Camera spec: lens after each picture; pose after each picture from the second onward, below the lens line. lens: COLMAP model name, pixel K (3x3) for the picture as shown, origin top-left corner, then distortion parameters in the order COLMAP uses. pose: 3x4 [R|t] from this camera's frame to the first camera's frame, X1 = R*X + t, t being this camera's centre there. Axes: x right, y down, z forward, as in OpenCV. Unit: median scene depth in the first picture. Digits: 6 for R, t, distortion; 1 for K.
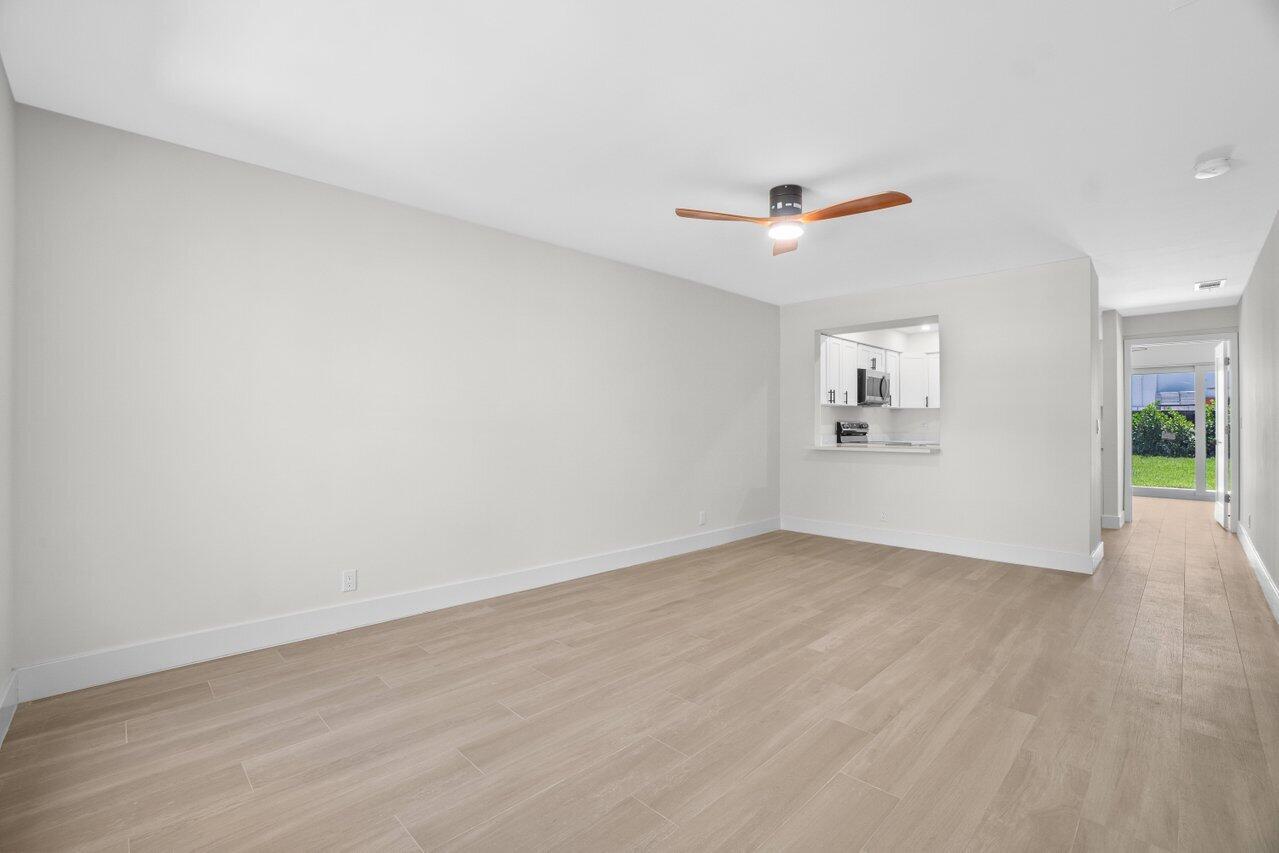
lens RADIAL K [[568.6, 0, 635.0], [0, 568.6, 418.9], [0, 0, 1]] dist [-0.047493, 0.018055]
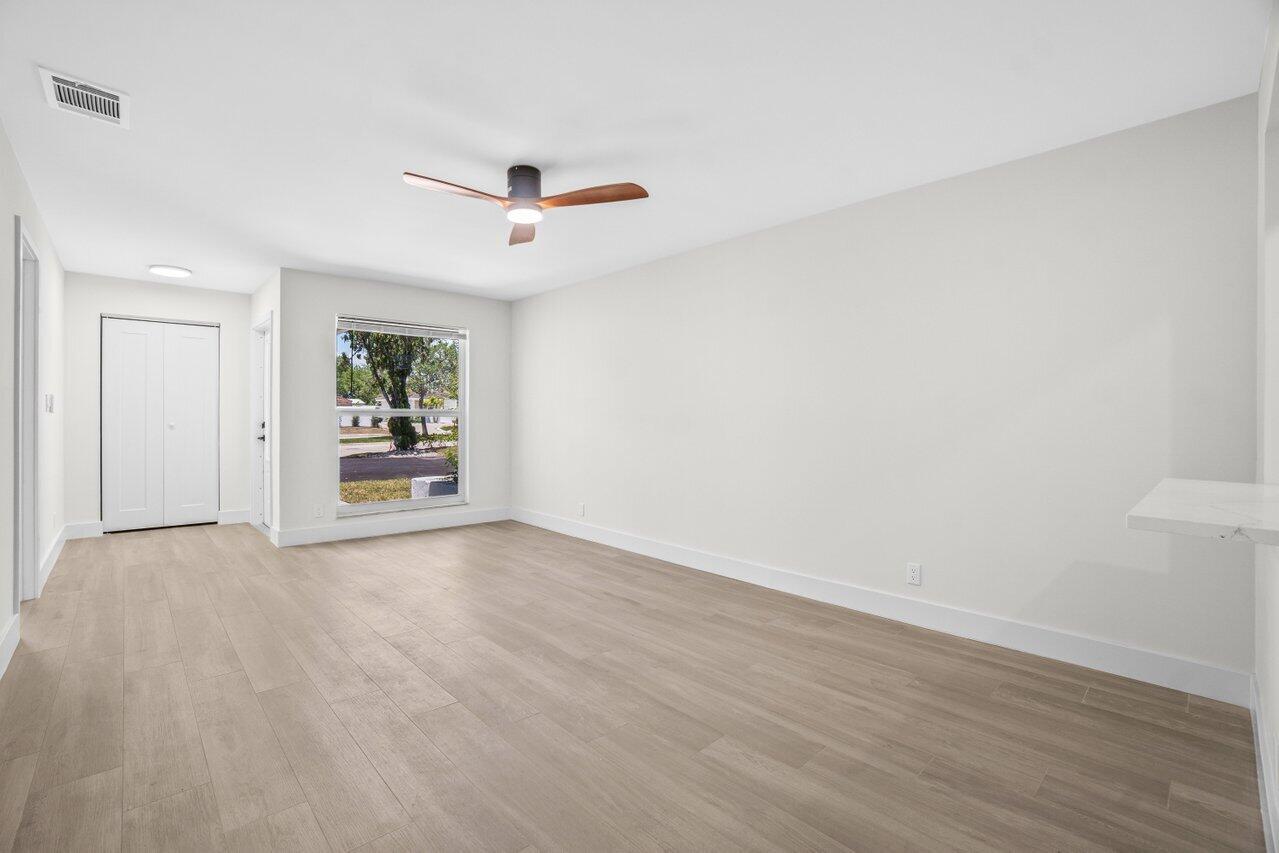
lens RADIAL K [[568.6, 0, 635.0], [0, 568.6, 418.9], [0, 0, 1]] dist [-0.047493, 0.018055]
pose [[-0.036950, -0.004285, -0.999308, 1.226093], [0.006219, 0.999970, -0.004518, 0.020327], [0.999298, -0.006382, -0.036922, 1.232824]]
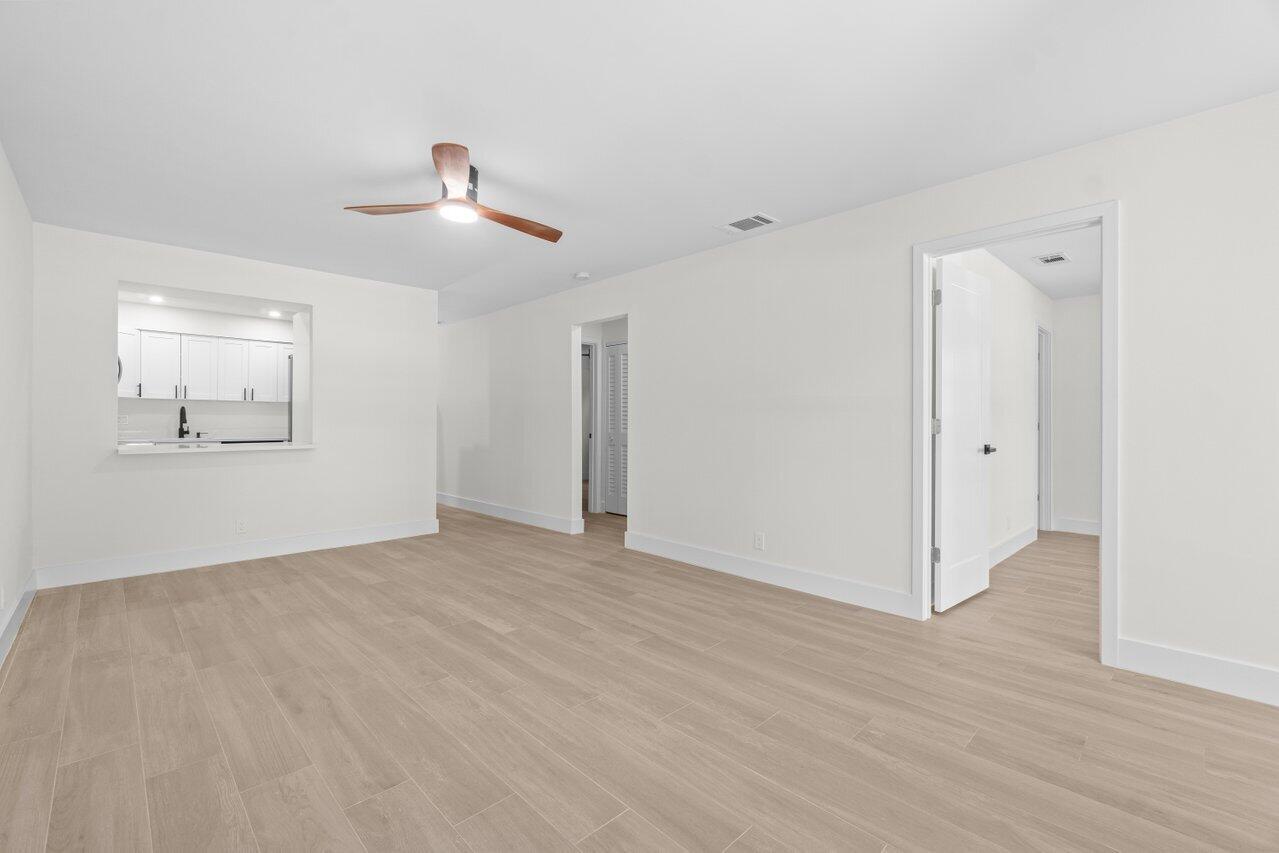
lens RADIAL K [[549.4, 0, 646.4], [0, 549.4, 423.6], [0, 0, 1]] dist [0.000424, -0.000058]
pose [[0.000945, -0.005534, 0.999984, -0.654463], [-0.010494, 0.999930, 0.005544, 0.011817], [-0.999944, -0.010499, 0.000887, 0.690317]]
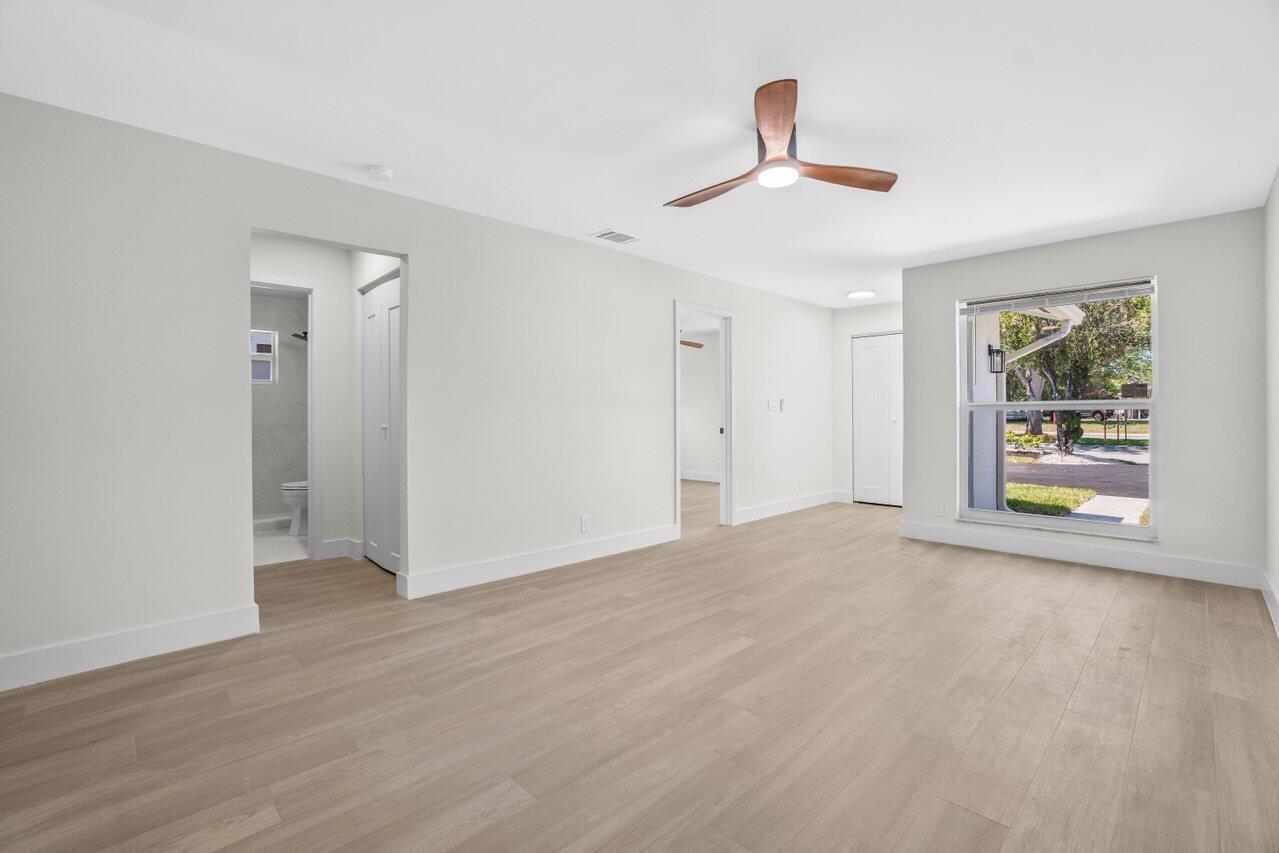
lens RADIAL K [[568.6, 0, 635.0], [0, 568.6, 418.9], [0, 0, 1]] dist [-0.047493, 0.018055]
pose [[-0.999984, -0.005188, 0.002336, 0.479798], [-0.005189, 0.999987, -0.000229, 0.025516], [-0.002334, -0.000242, -0.999997, 1.835721]]
